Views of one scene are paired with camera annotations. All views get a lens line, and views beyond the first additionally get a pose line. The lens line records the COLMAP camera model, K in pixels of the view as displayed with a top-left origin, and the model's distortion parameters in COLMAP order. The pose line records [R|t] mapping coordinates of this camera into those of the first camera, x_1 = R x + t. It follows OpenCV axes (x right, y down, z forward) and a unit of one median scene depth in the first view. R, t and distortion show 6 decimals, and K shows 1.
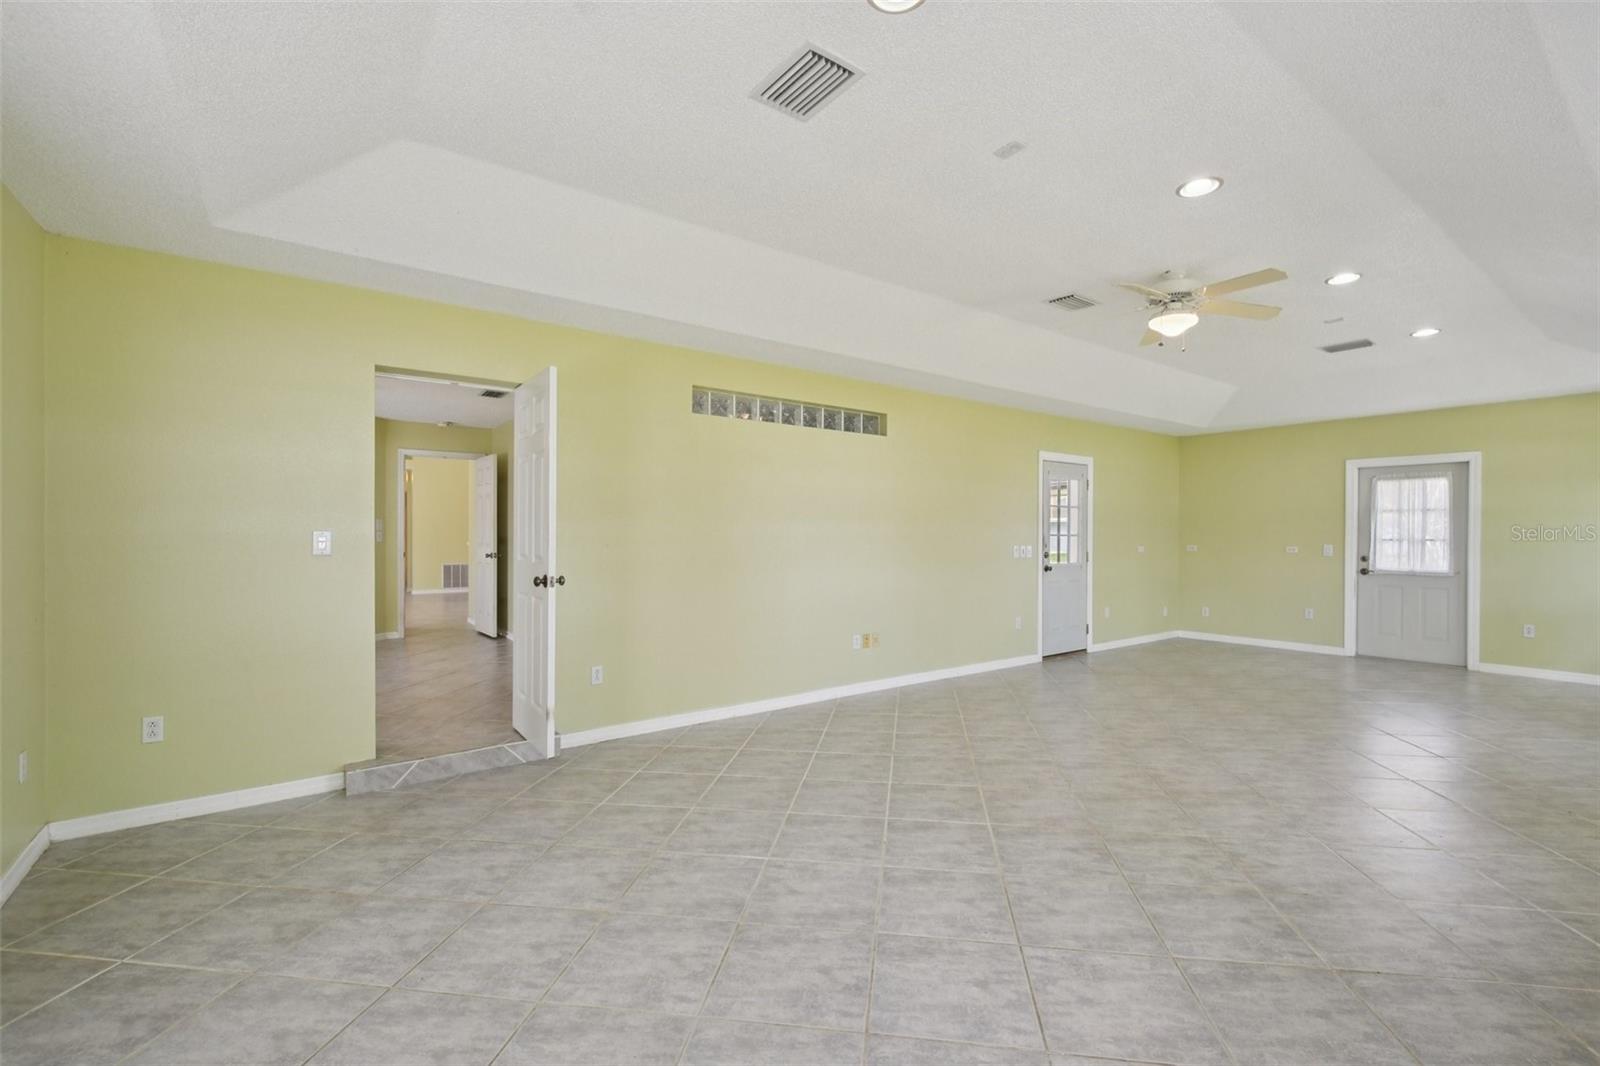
lens RADIAL K [[702.9, 0, 835.9], [0, 702.9, 530.8], [0, 0, 1]] dist [0.002986, 0.000129]
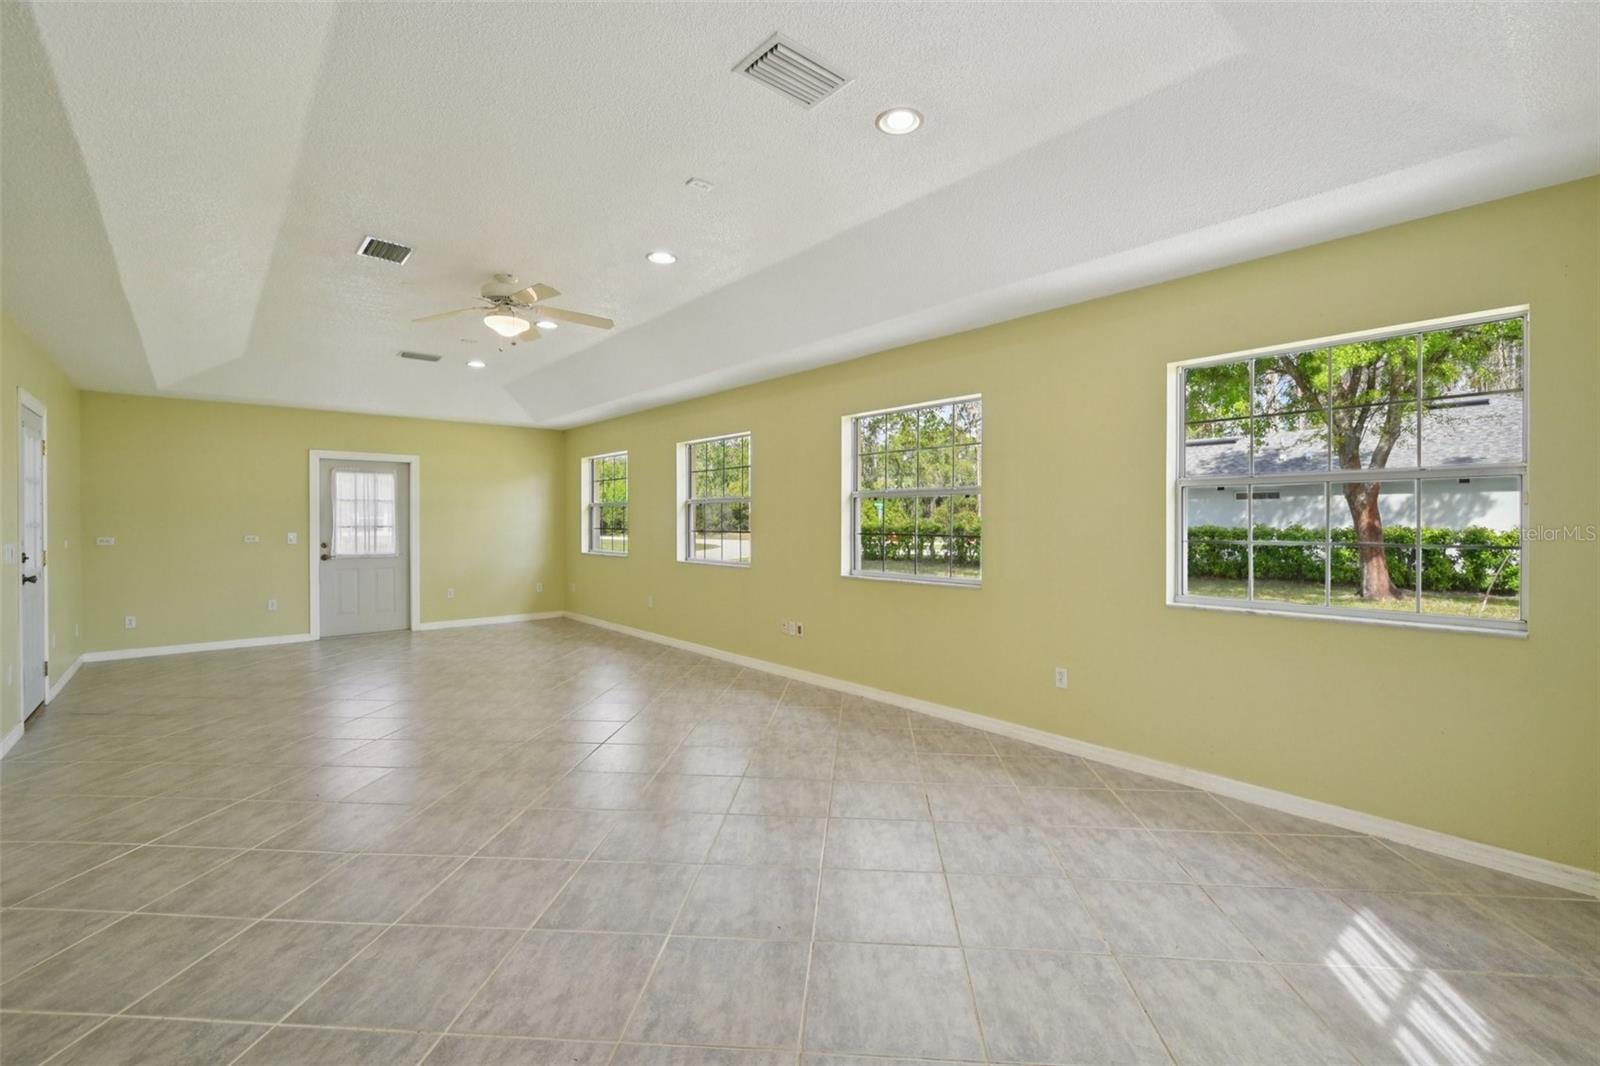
lens RADIAL K [[706.0, 0, 800.0], [0, 706.0, 533.0], [0, 0, 1]] dist [0.002422, -0.000034]
pose [[-0.046574, -0.020948, 0.998695, -0.363874], [-0.001982, 0.999780, 0.020878, -0.002448], [-0.998913, -0.001007, -0.046606, 0.362730]]
